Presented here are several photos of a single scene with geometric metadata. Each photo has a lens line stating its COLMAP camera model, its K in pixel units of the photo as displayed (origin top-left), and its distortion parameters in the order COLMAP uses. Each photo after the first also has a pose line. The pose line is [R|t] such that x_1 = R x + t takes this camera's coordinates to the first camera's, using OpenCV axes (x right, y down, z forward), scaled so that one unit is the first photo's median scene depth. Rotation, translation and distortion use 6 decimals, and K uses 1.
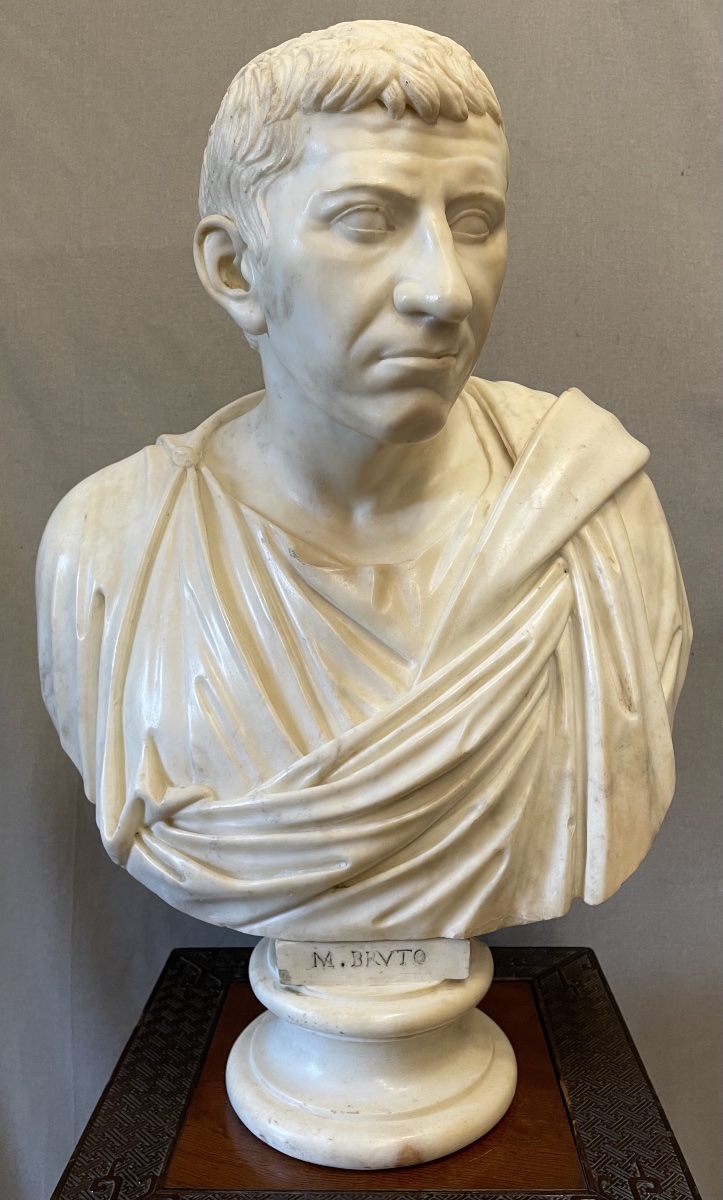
lens RADIAL K [[993.8, 0, 365.9], [0, 993.8, 573.1], [0, 0, 1]] dist [0.048035, -0.022743]
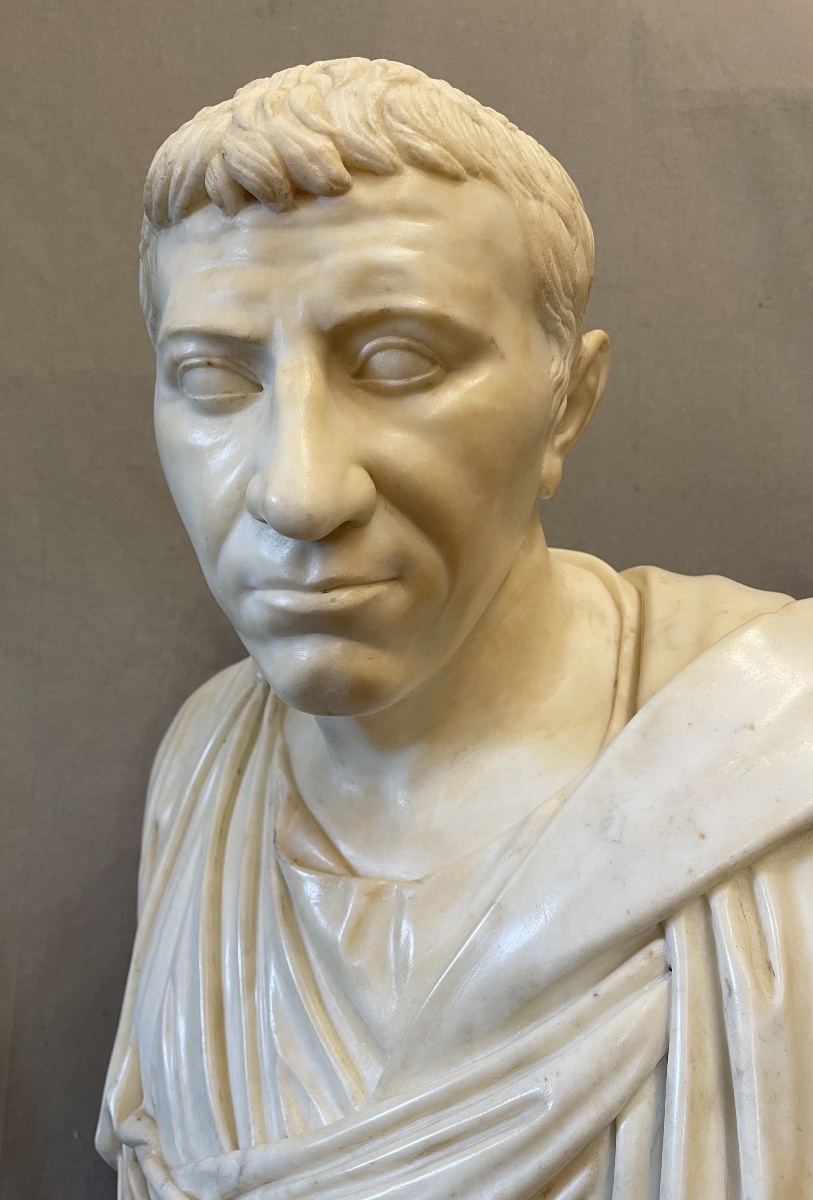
lens RADIAL K [[935.2, 0, 378.6], [0, 935.2, 598.4], [0, 0, 1]] dist [0.045815, -0.010285]
pose [[0.788014, 0.041876, -0.614231, 0.405218], [-0.075961, 0.996674, -0.029503, -0.182741], [0.610953, 0.069906, 0.788574, 0.537068]]
